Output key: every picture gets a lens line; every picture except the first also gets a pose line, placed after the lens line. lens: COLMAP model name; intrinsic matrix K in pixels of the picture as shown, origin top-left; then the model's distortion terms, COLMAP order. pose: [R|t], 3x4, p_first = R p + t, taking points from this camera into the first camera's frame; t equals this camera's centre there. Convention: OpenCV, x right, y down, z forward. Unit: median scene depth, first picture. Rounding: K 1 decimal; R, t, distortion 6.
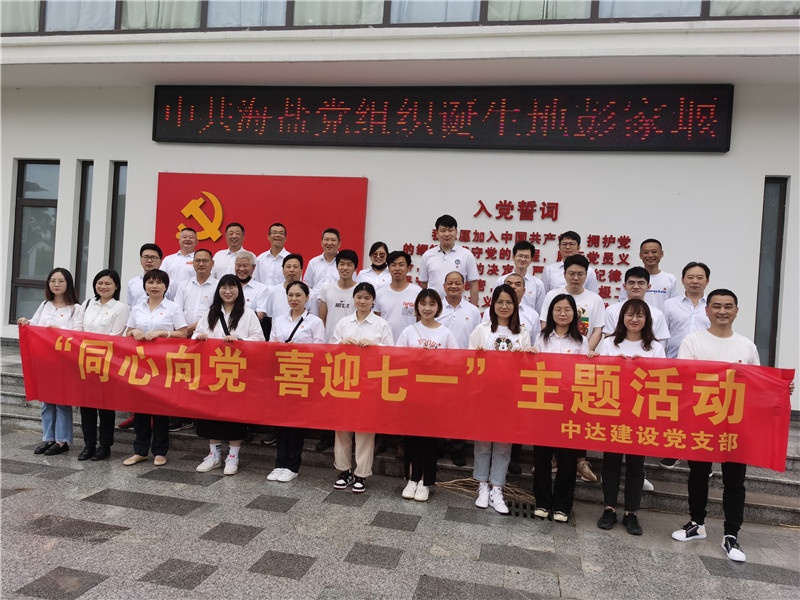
lens RADIAL K [[622.9, 0, 400.0], [0, 622.9, 300.0], [0, 0, 1]] dist [0.051843, -0.068449]
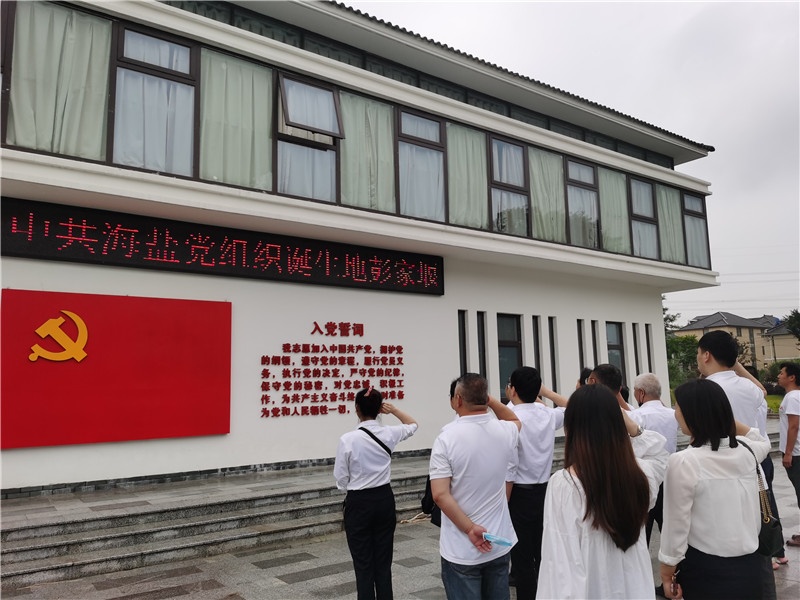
lens RADIAL K [[622.9, 0, 400.0], [0, 622.9, 300.0], [0, 0, 1]] dist [0.051843, -0.068449]
pose [[0.673894, 0.022334, 0.738490, -0.808274], [0.073727, 0.992521, -0.097294, -0.066786], [-0.735140, 0.120013, 0.667208, -0.043936]]
